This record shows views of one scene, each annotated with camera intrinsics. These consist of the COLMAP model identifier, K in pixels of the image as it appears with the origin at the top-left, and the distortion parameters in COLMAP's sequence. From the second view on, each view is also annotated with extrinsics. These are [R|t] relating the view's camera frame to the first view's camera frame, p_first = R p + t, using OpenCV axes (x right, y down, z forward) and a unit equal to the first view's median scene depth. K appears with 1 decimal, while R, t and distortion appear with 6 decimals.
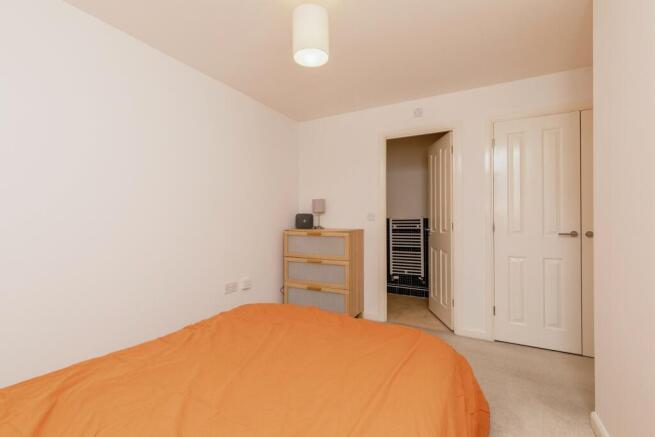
lens RADIAL K [[296.2, 0, 327.8], [0, 296.2, 216.9], [0, 0, 1]] dist [0.004465, -0.000458]
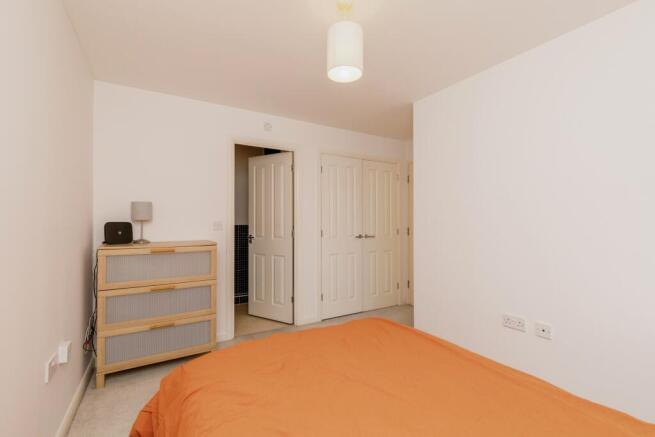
lens RADIAL K [[296.2, 0, 327.8], [0, 296.2, 219.8], [0, 0, 1]] dist [0.004465, -0.000458]
pose [[0.492157, 0.006910, 0.870479, -0.470265], [-0.001736, 0.999974, -0.006956, -0.013386], [-0.870505, 0.001912, 0.492156, 0.279011]]
